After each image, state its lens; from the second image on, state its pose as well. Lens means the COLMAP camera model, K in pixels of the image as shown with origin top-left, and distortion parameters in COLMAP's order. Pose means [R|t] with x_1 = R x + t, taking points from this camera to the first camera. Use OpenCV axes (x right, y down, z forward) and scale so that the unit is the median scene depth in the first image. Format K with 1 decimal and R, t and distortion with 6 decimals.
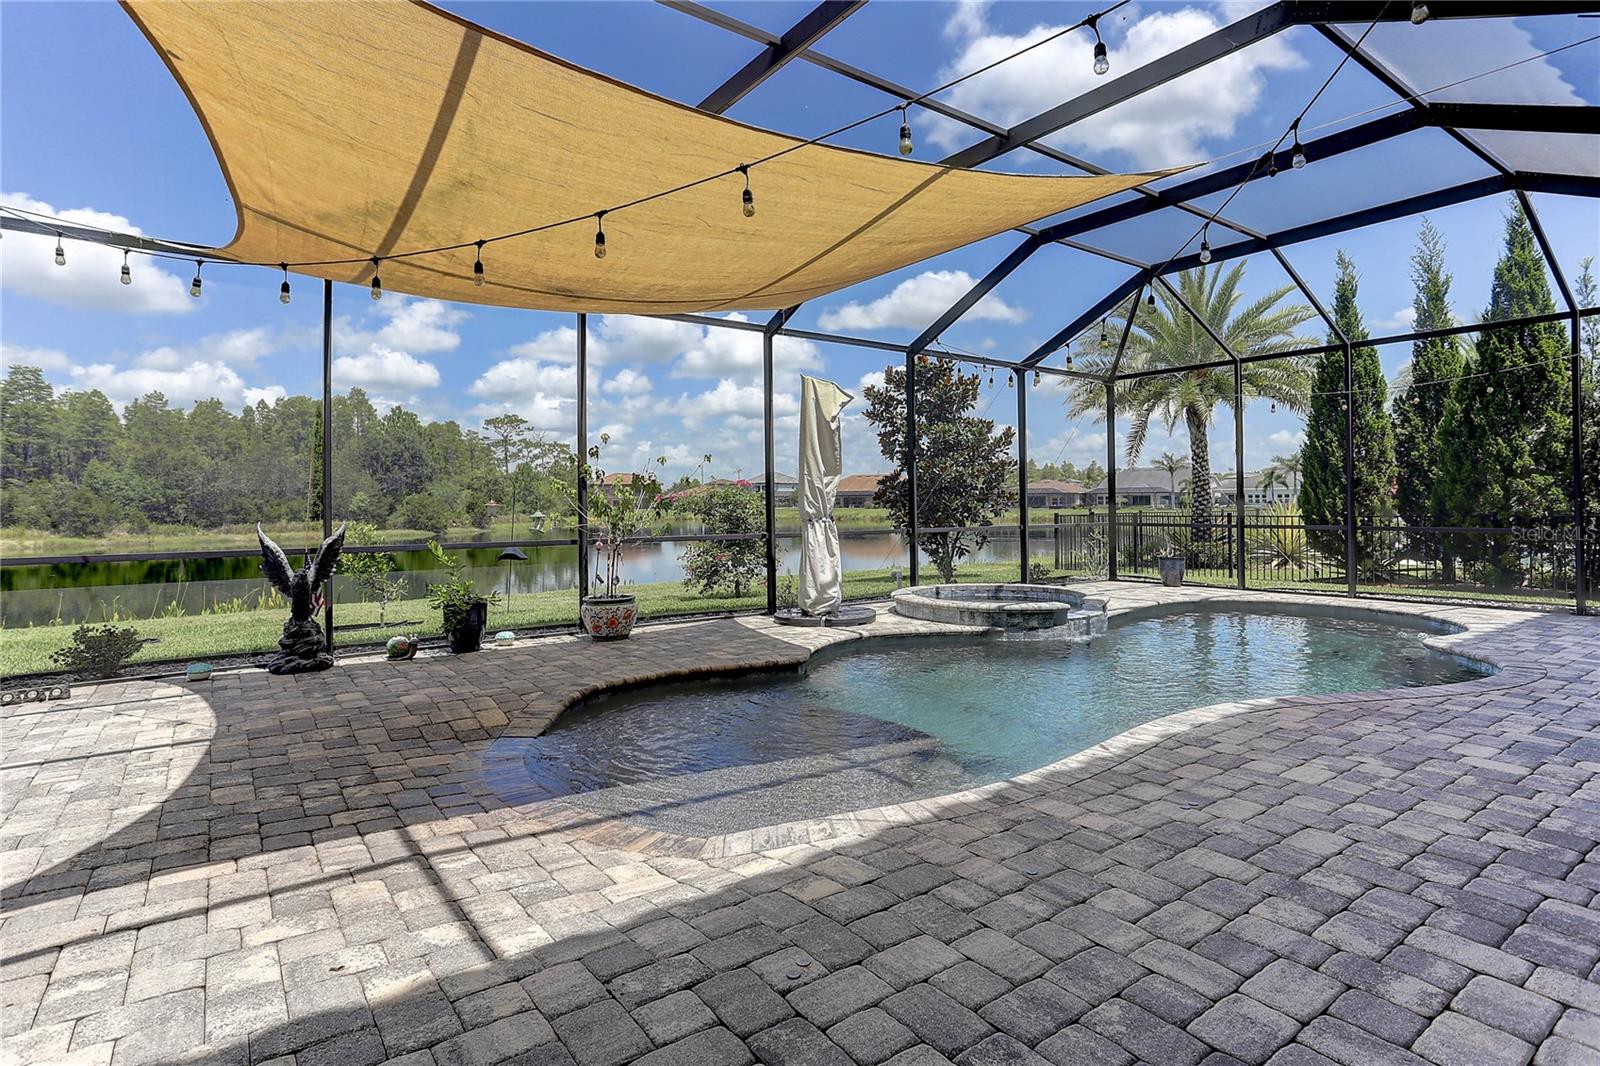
lens RADIAL K [[804.8, 0, 819.0], [0, 804.8, 504.7], [0, 0, 1]] dist [-0.036447, 0.017794]
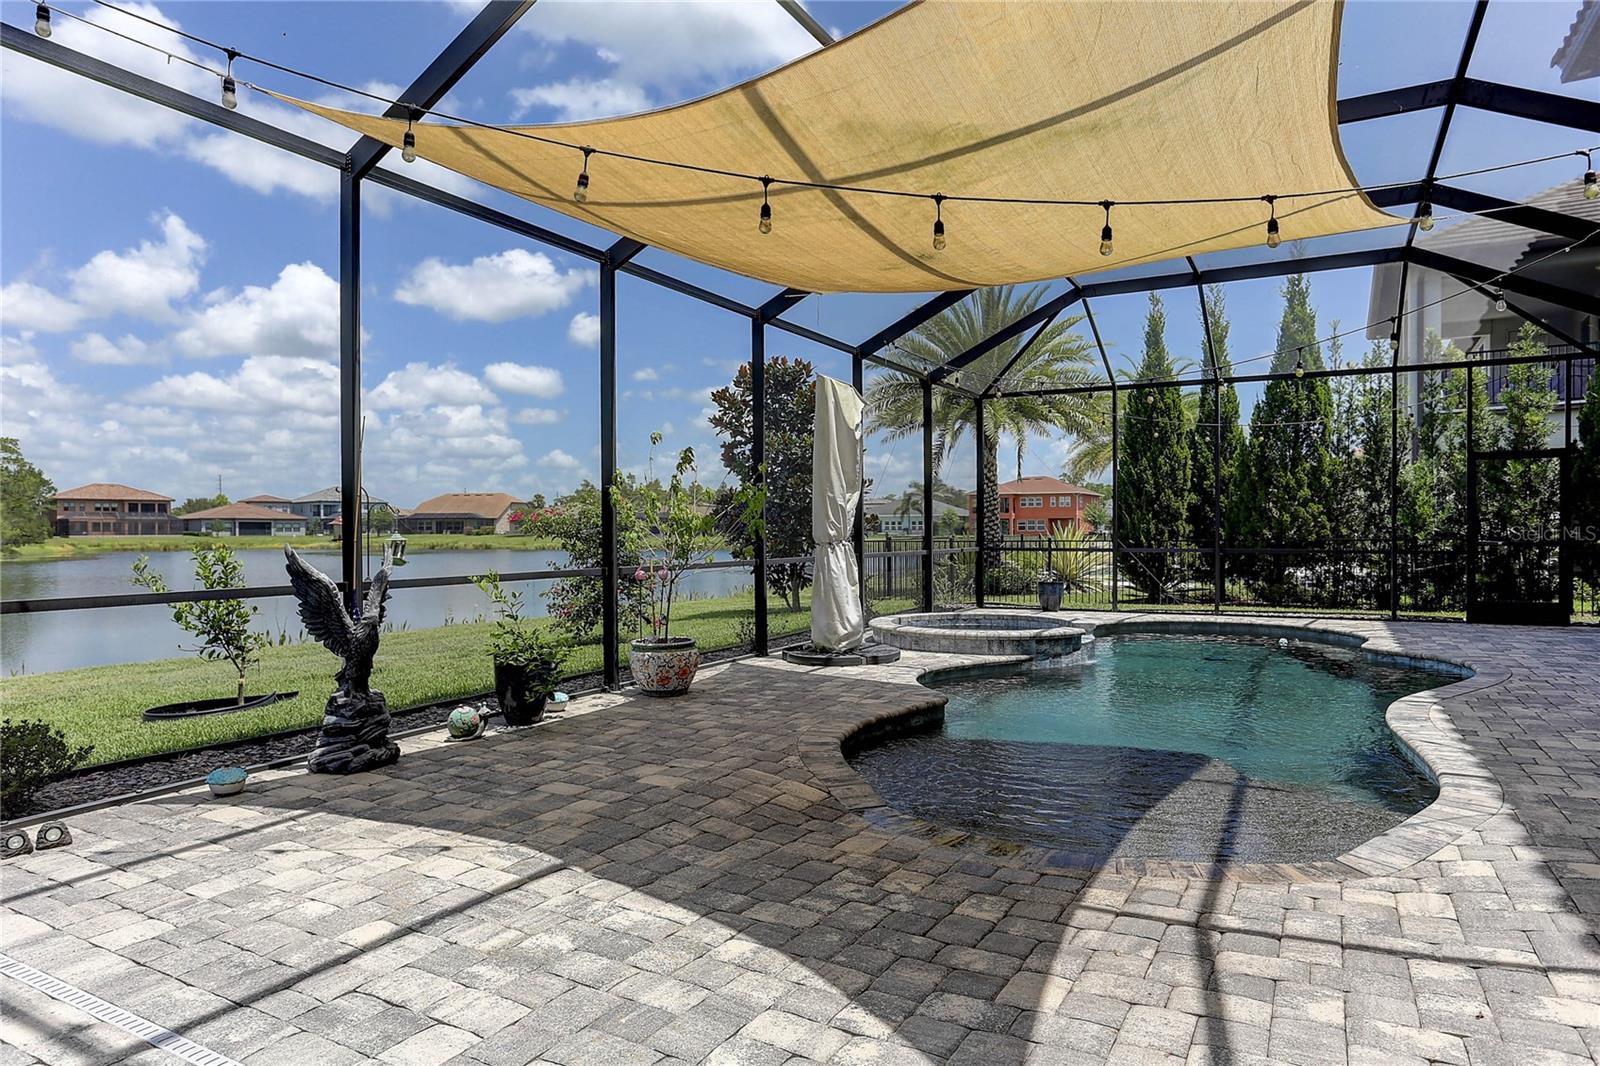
lens RADIAL K [[944.3, 0, 811.8], [0, 944.3, 559.5], [0, 0, 1]] dist [-0.024259, 0.001646]
pose [[0.906219, -0.008626, 0.422721, -0.276090], [-0.004198, 0.999559, 0.029398, 0.004327], [-0.422788, -0.028416, 0.905783, 0.056543]]
